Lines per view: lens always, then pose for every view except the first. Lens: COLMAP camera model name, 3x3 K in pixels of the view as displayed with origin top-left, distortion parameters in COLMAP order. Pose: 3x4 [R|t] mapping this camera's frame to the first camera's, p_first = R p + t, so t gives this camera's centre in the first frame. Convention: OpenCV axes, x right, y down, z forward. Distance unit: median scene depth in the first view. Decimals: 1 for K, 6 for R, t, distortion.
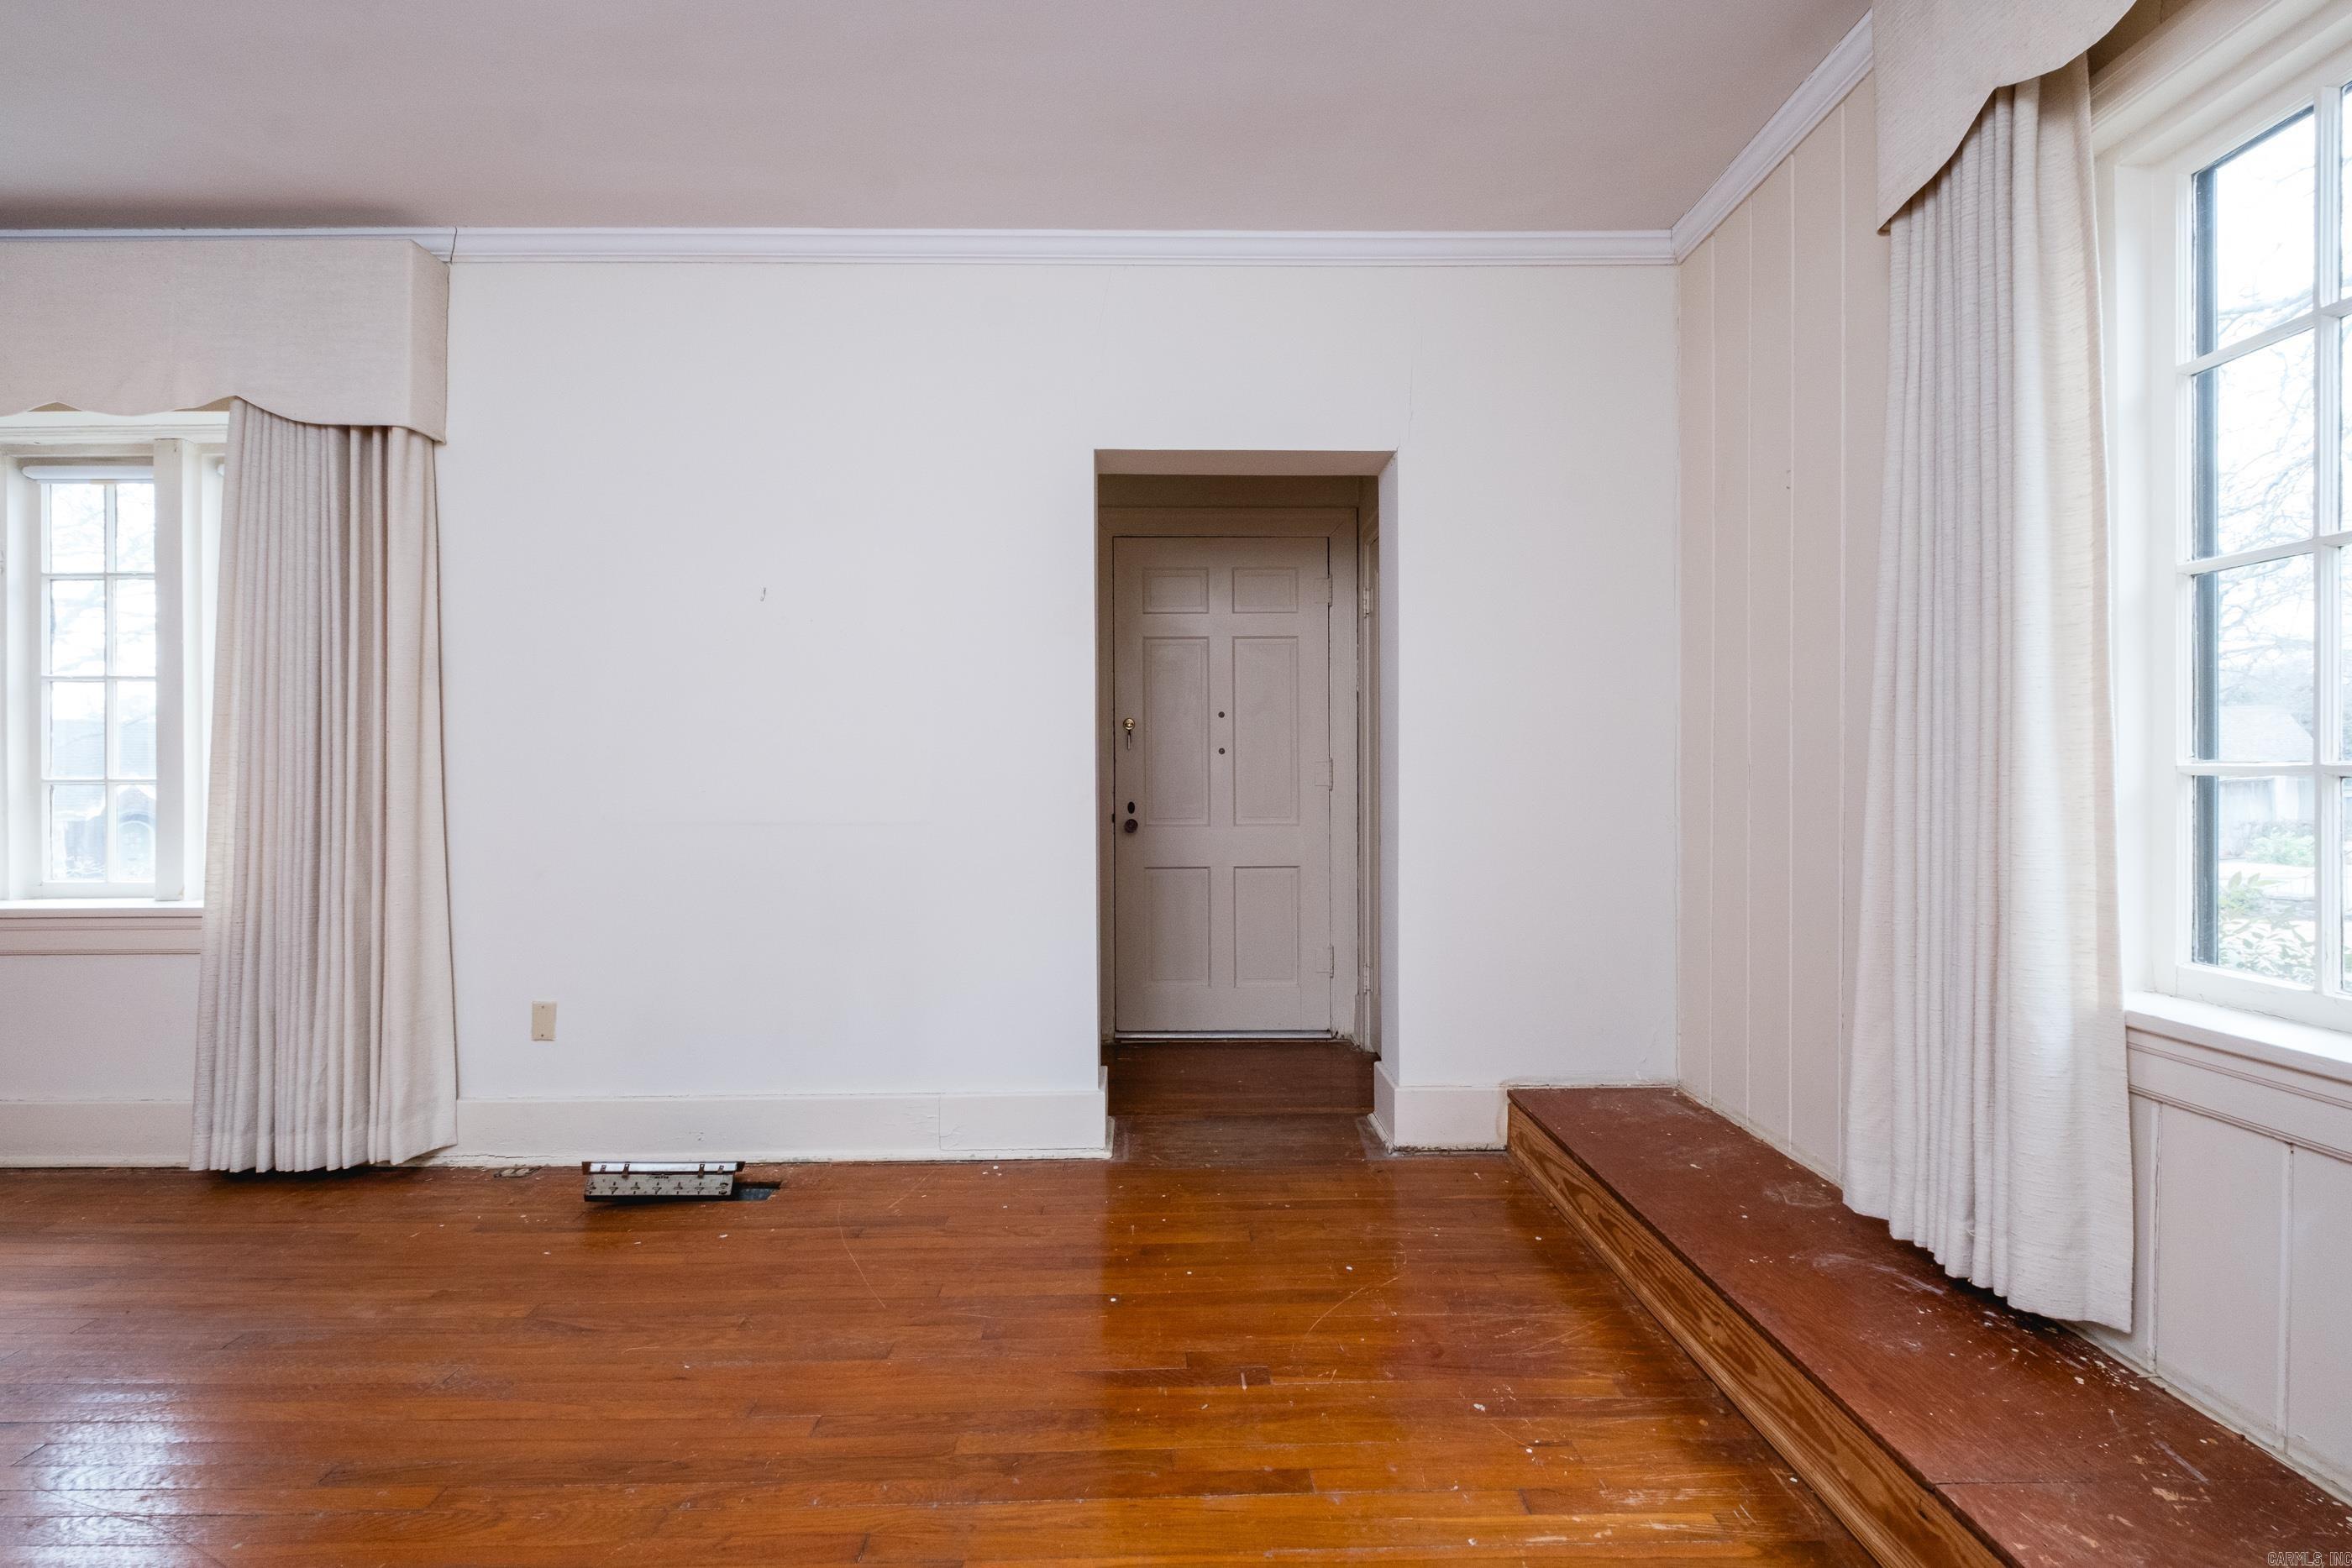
lens RADIAL K [[1026.5, 0, 1190.5], [0, 1026.5, 780.4], [0, 0, 1]] dist [0.008047, -0.004824]
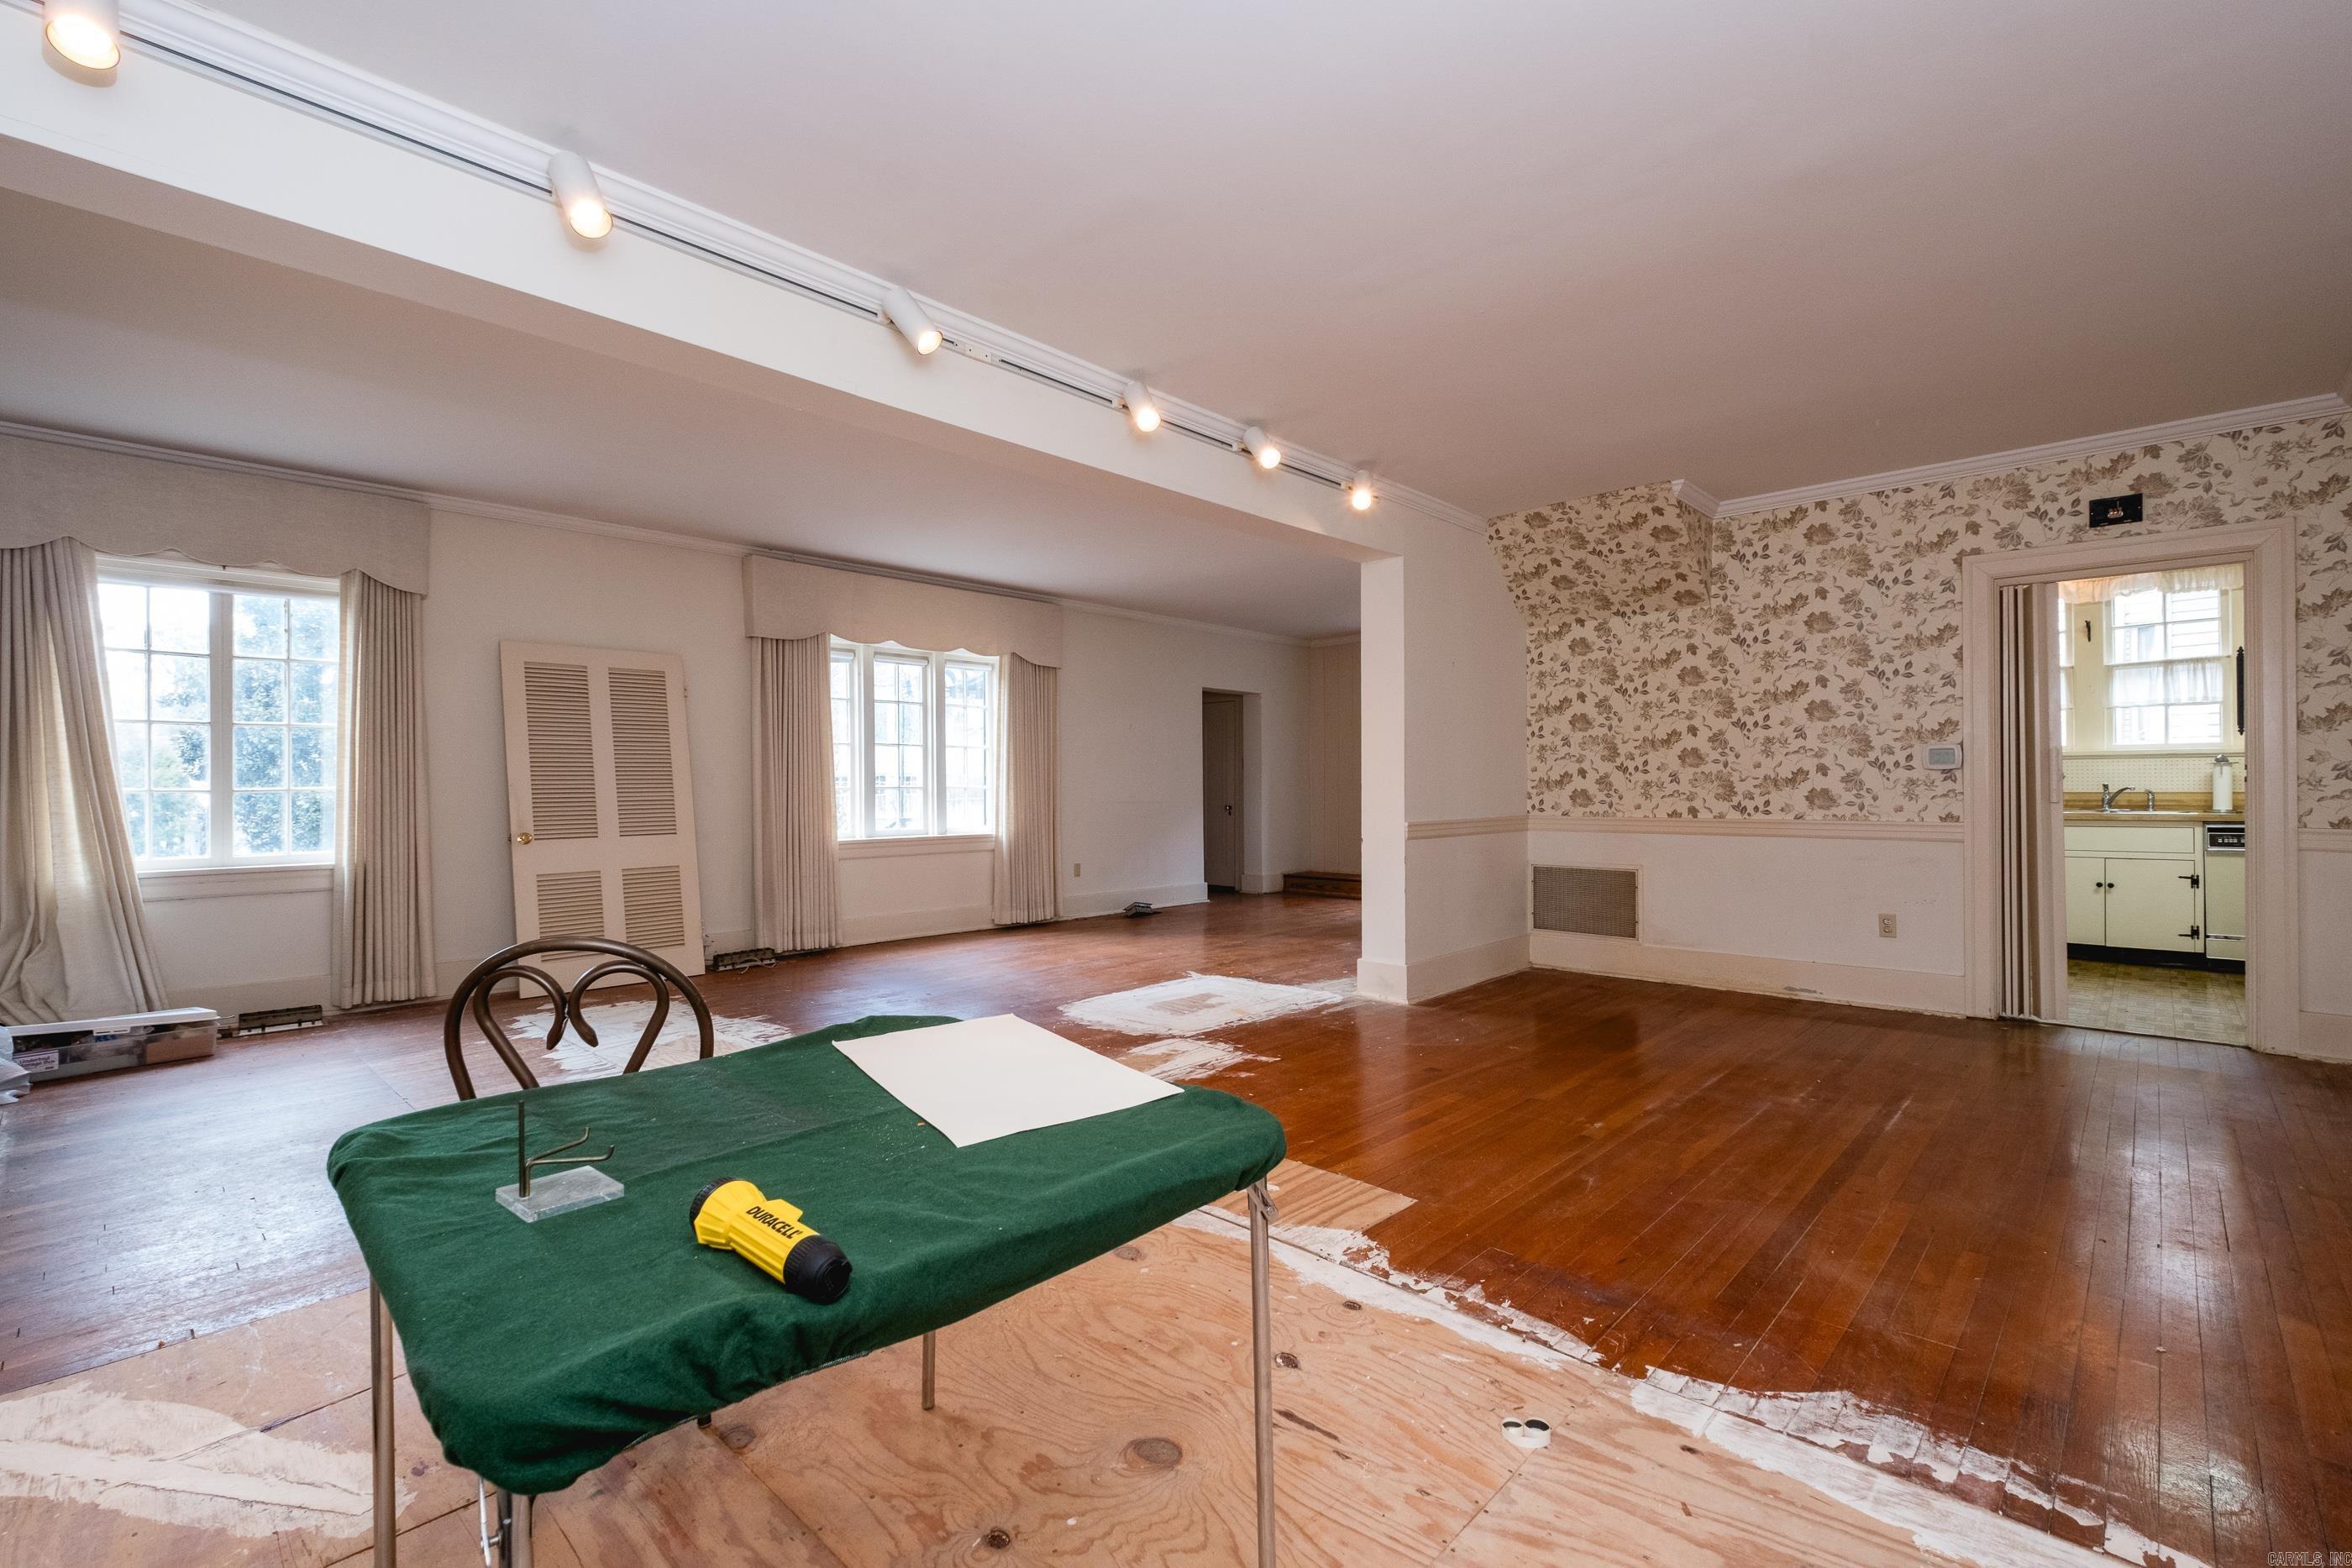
lens RADIAL K [[1026.5, 0, 1179.2], [0, 1026.5, 782.3], [0, 0, 1]] dist [0.008047, -0.004824]
pose [[0.691523, 0.007900, 0.722311, -2.586545], [0.003235, 0.999896, -0.014034, 0.027803], [-0.722347, 0.012041, 0.691426, -1.251388]]
